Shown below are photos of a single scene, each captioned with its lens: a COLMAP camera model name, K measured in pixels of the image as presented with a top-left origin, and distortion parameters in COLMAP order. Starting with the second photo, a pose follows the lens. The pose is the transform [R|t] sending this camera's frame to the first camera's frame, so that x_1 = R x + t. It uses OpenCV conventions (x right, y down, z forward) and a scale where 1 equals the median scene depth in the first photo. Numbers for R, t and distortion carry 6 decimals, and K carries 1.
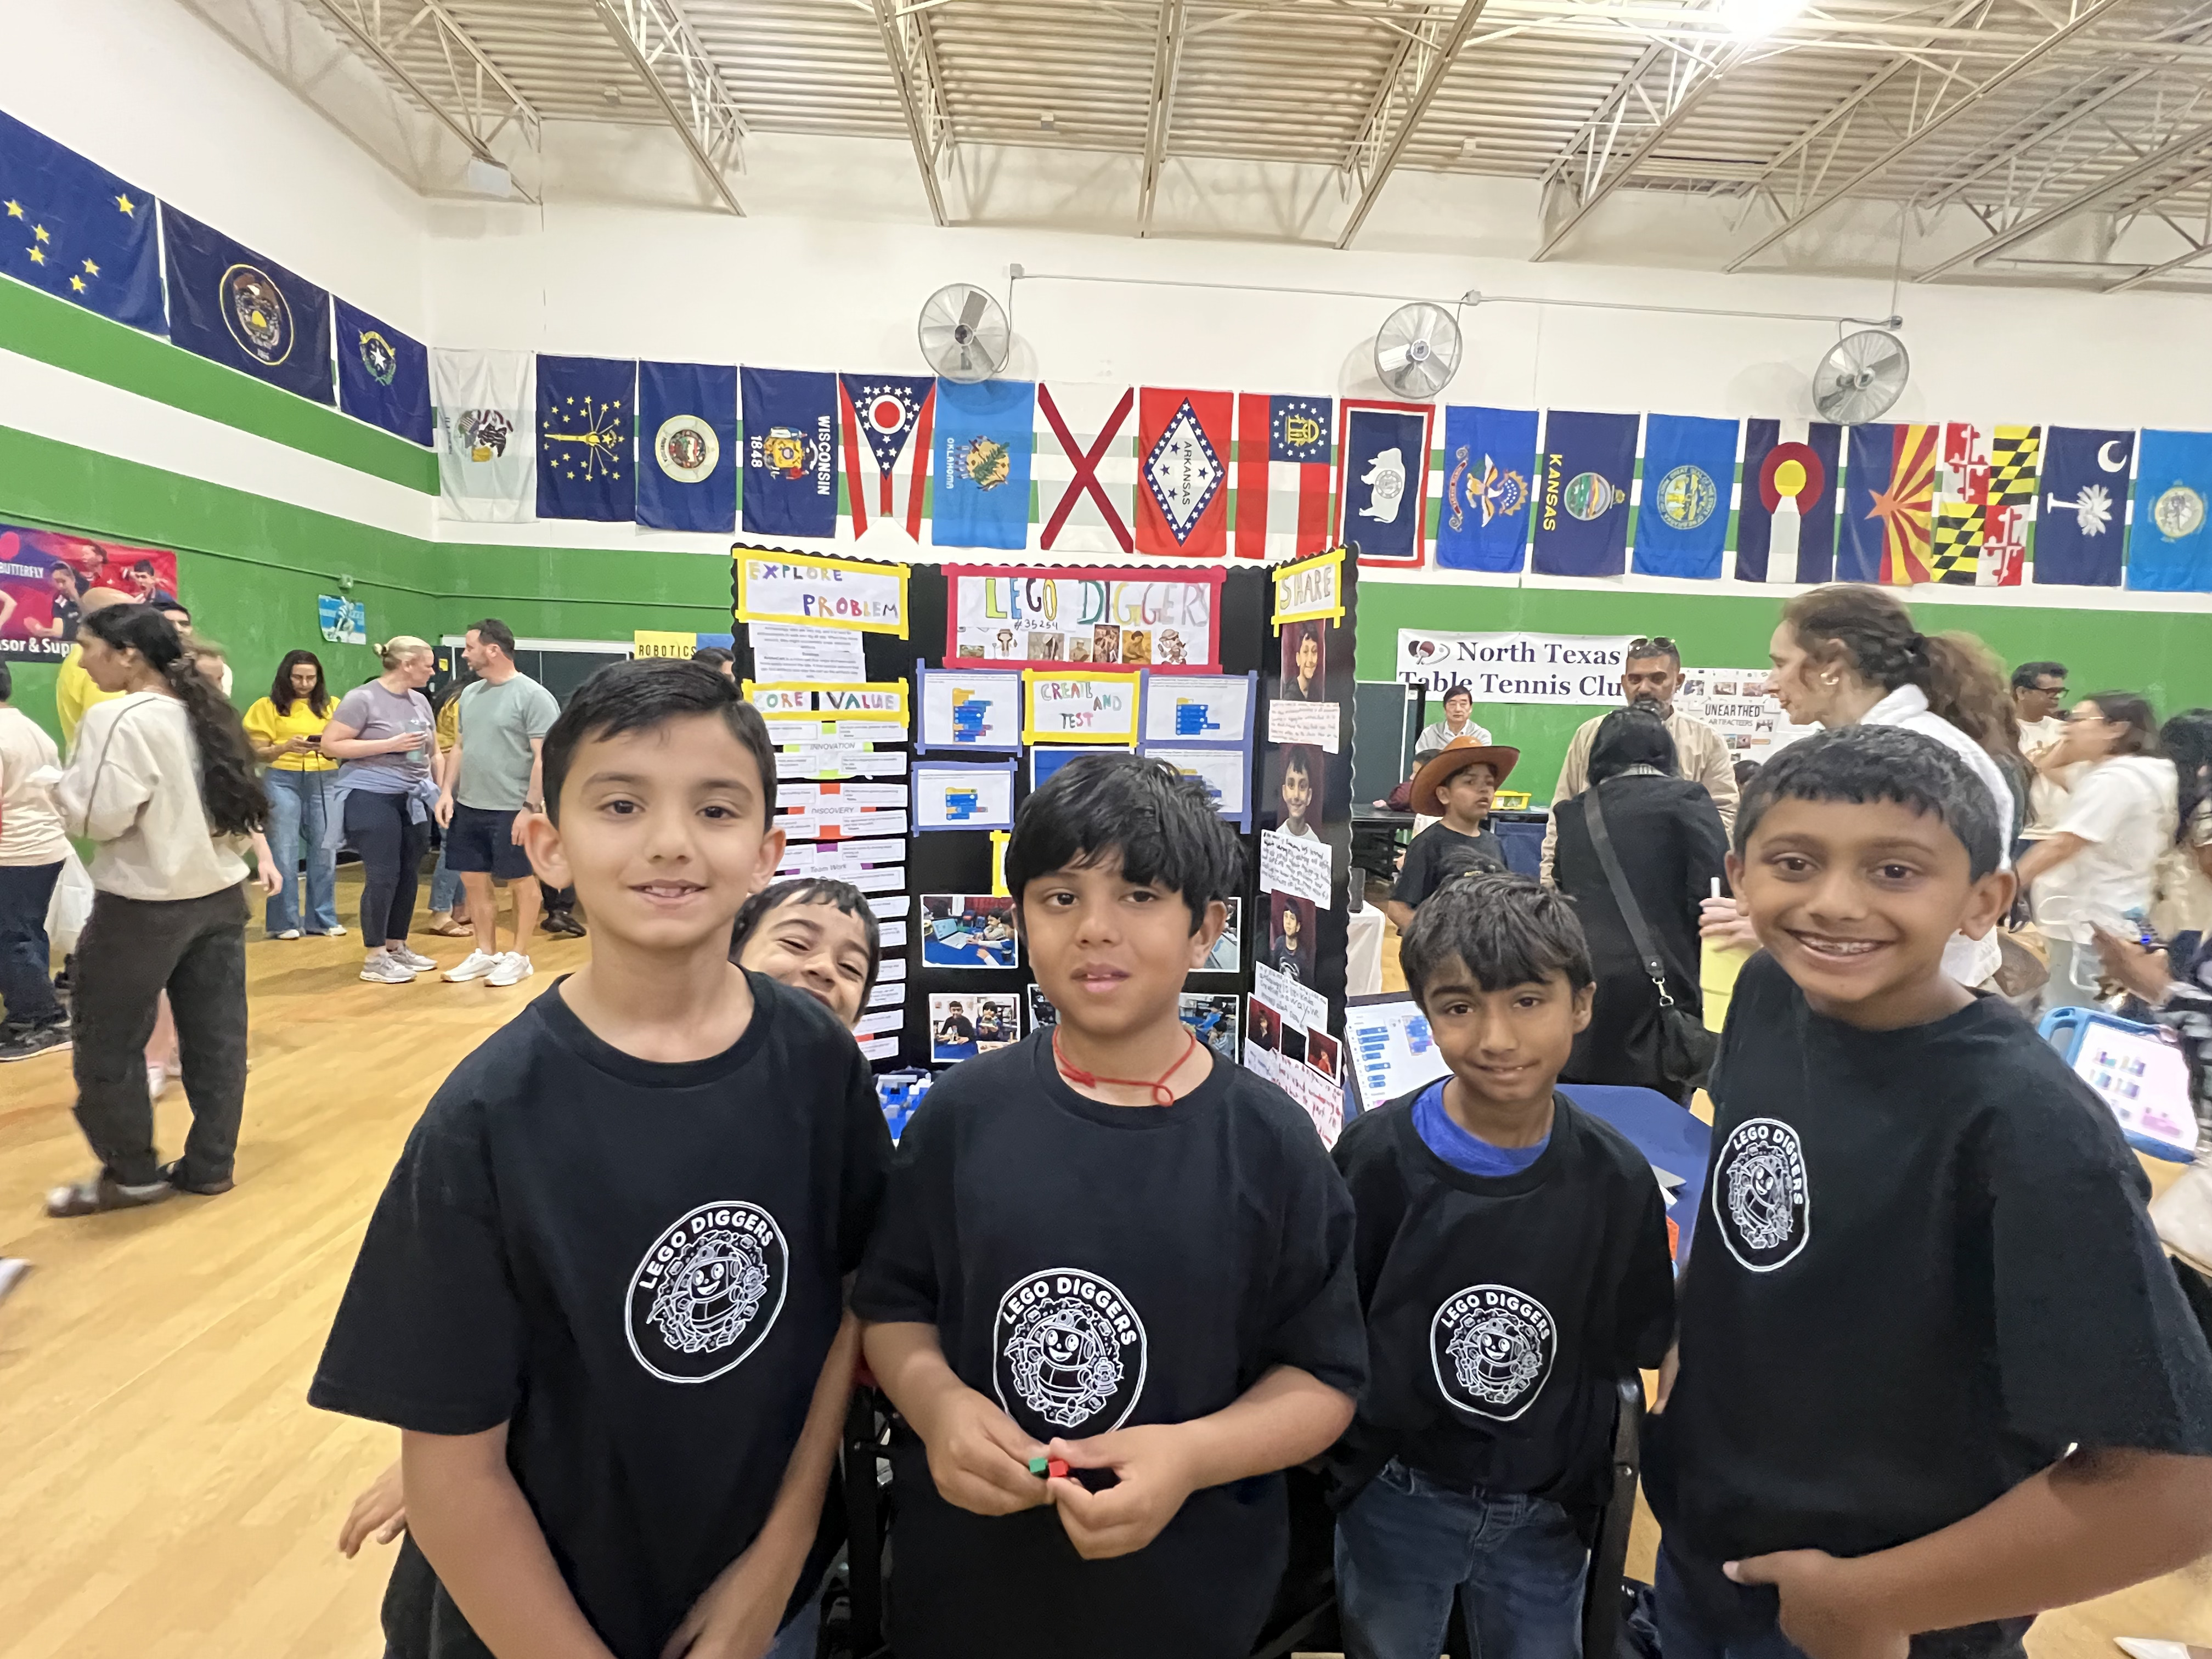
lens RADIAL K [[1026.9, 0, 1106.0], [0, 1026.9, 829.5], [0, 0, 1]] dist [0.004526, 0.000565]
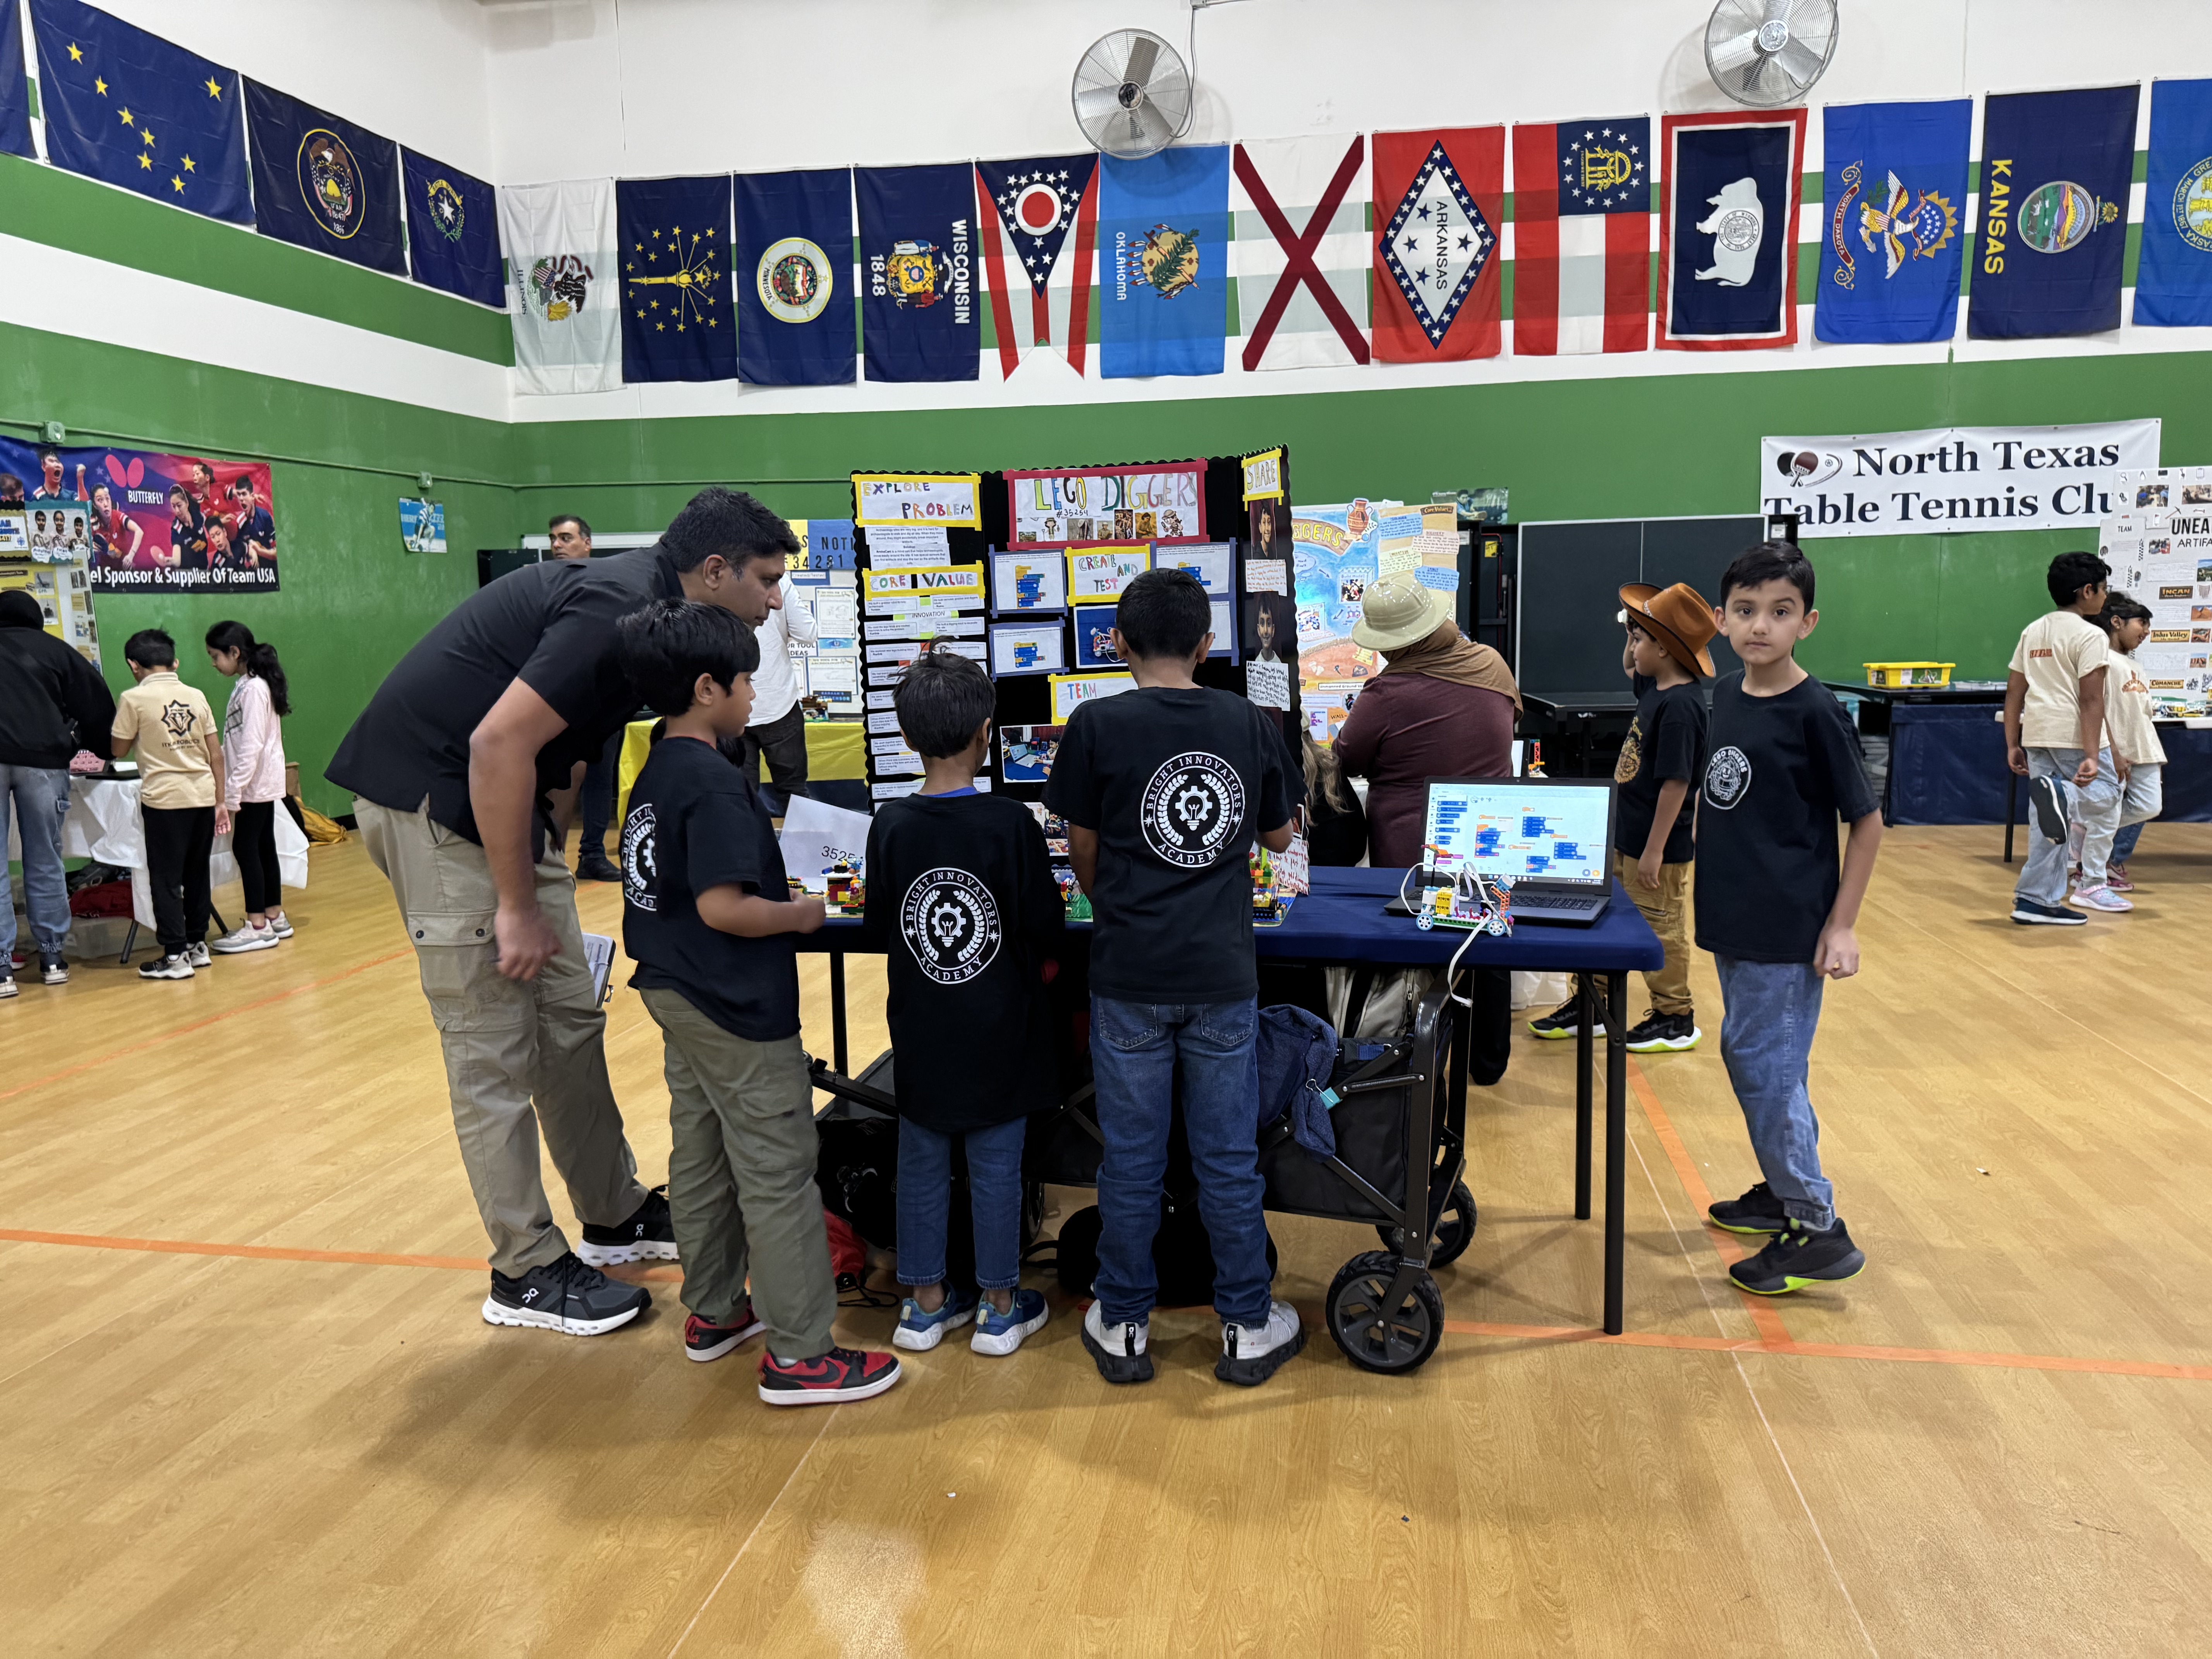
lens RADIAL K [[1645.1, 0, 1106.0], [0, 1645.1, 829.5], [0, 0, 1]] dist [0.061797, -0.073798]
pose [[0.978104, -0.027516, -0.206288, 0.081663], [0.032941, 0.999195, 0.022909, 0.032475], [0.205492, -0.029202, 0.978223, -0.219256]]
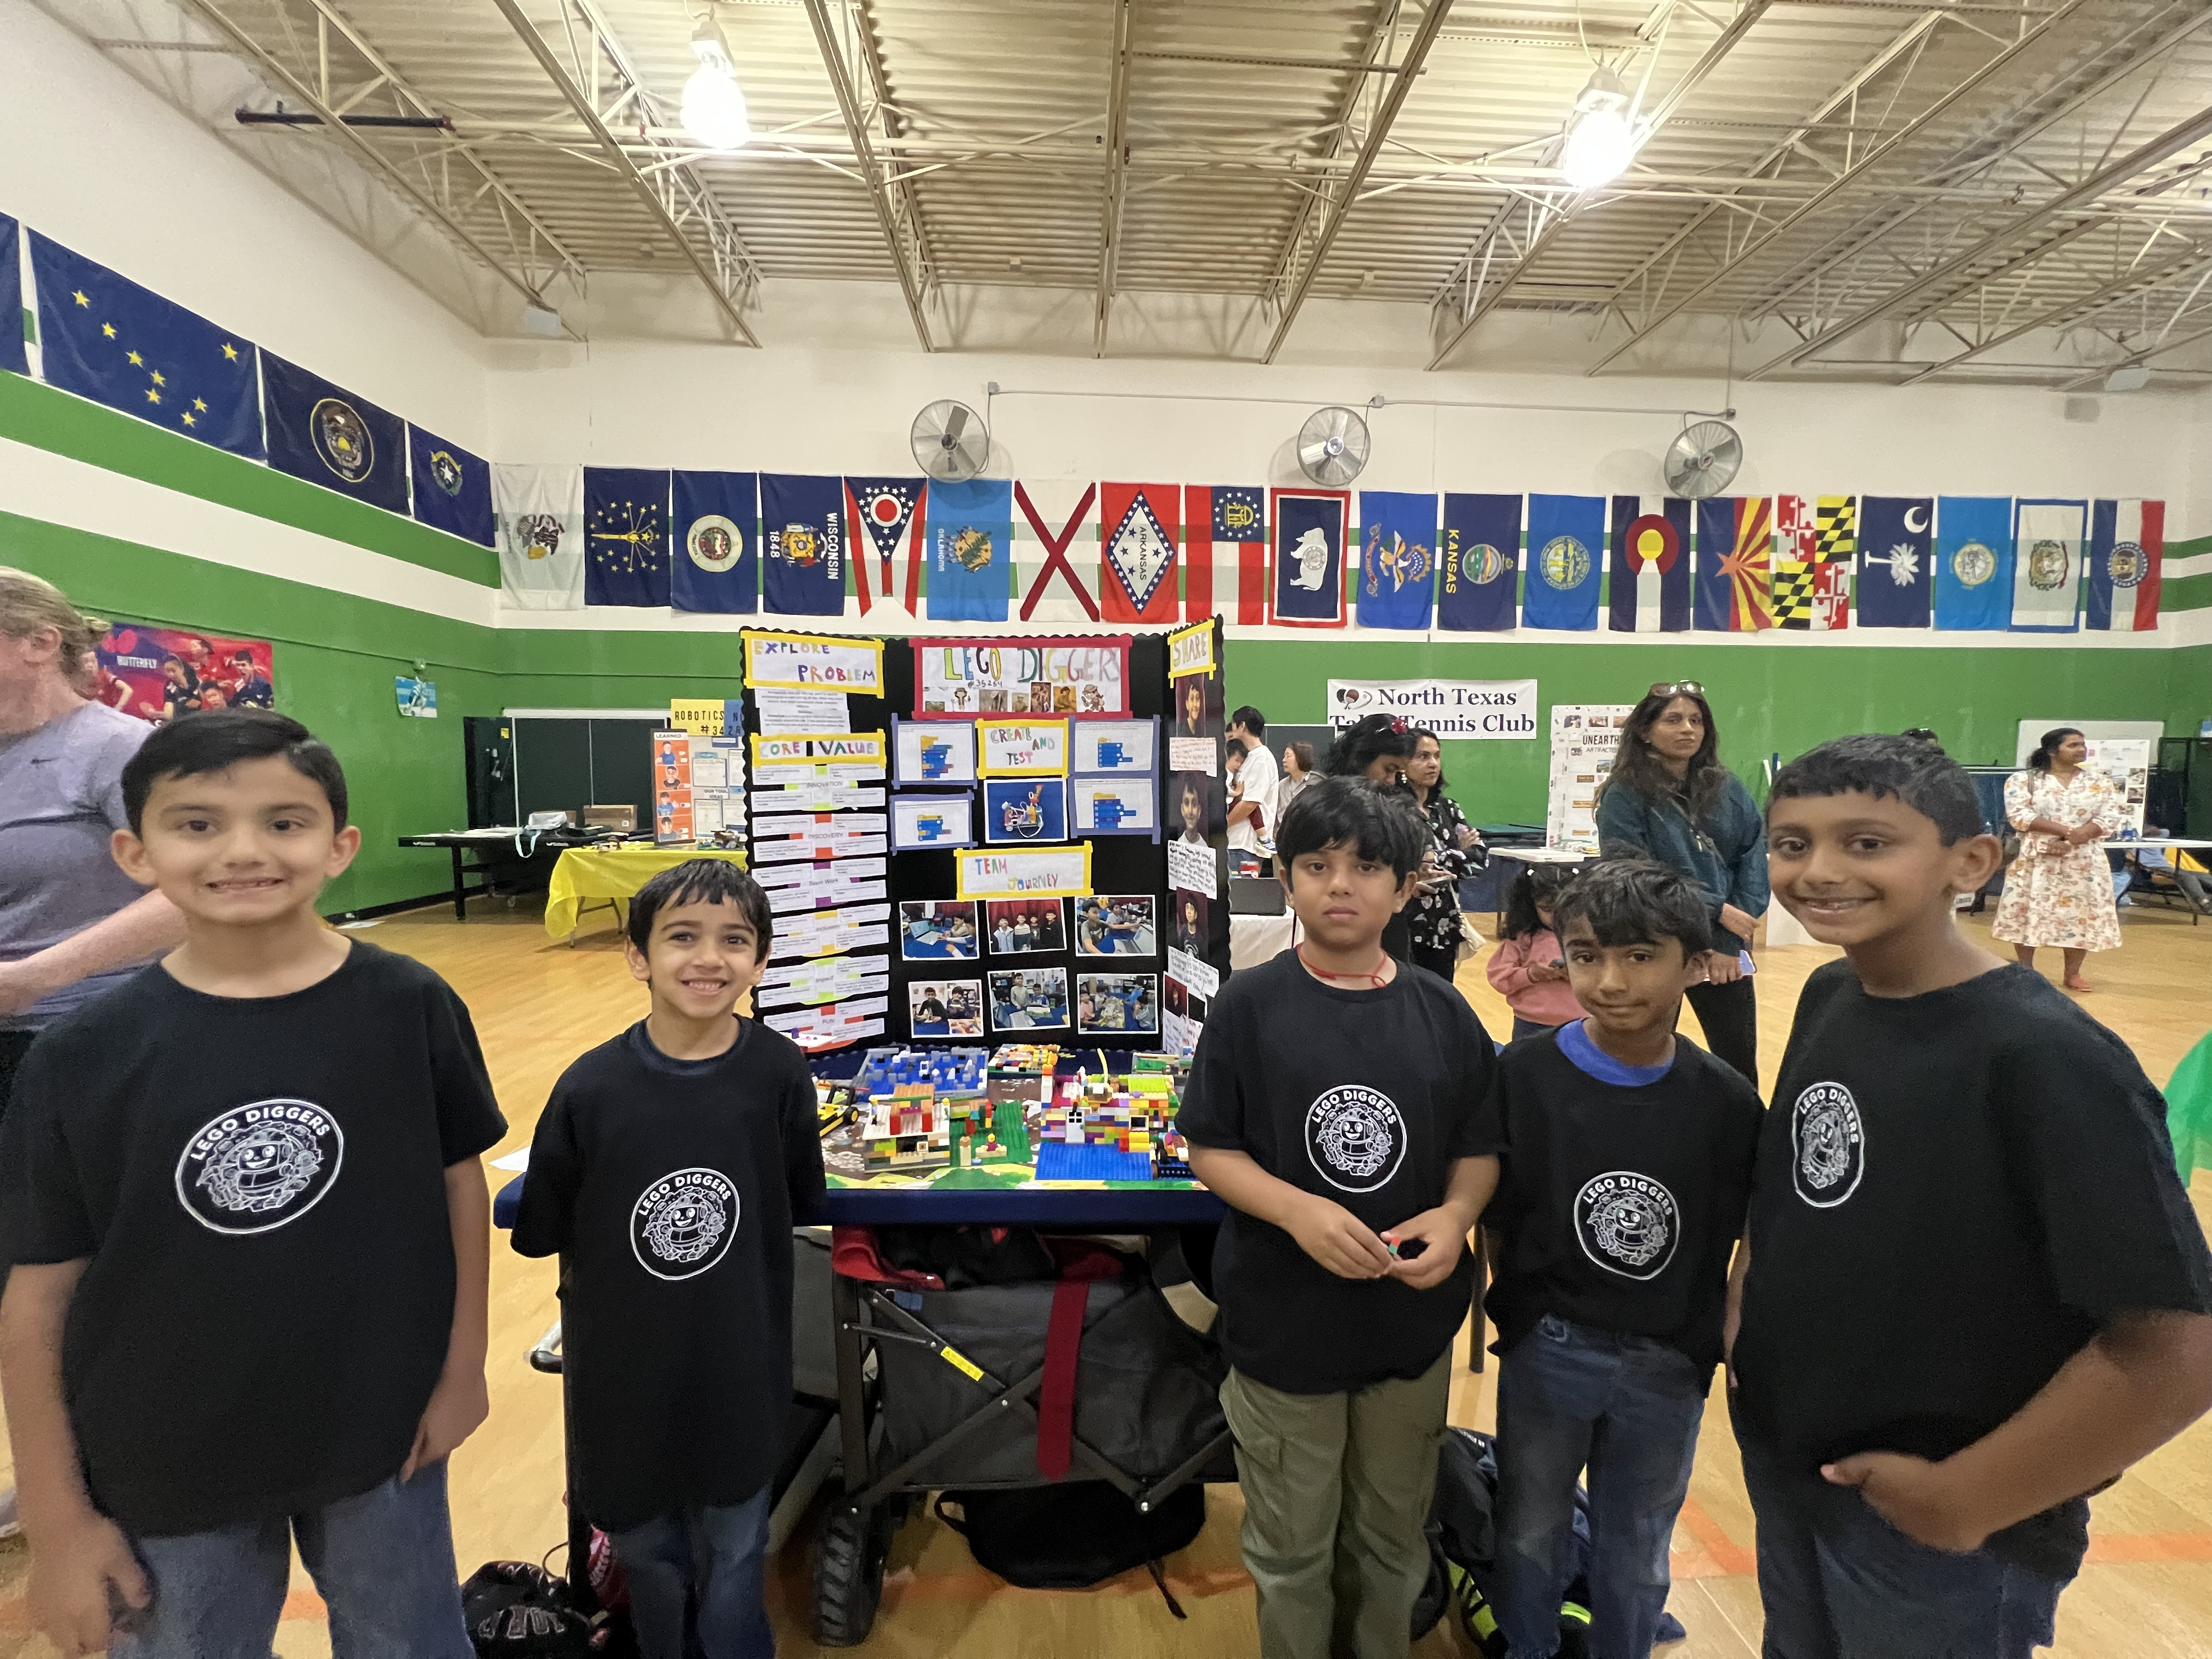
lens RADIAL K [[901.7, 0, 1107.8], [0, 901.7, 827.0], [0, 0, 1]] dist [0.006997, -0.000217]
pose [[0.999390, -0.030533, 0.016977, 0.012057], [0.031161, 0.998790, -0.038058, 0.004815], [-0.015795, 0.038563, 0.999131, -0.021241]]
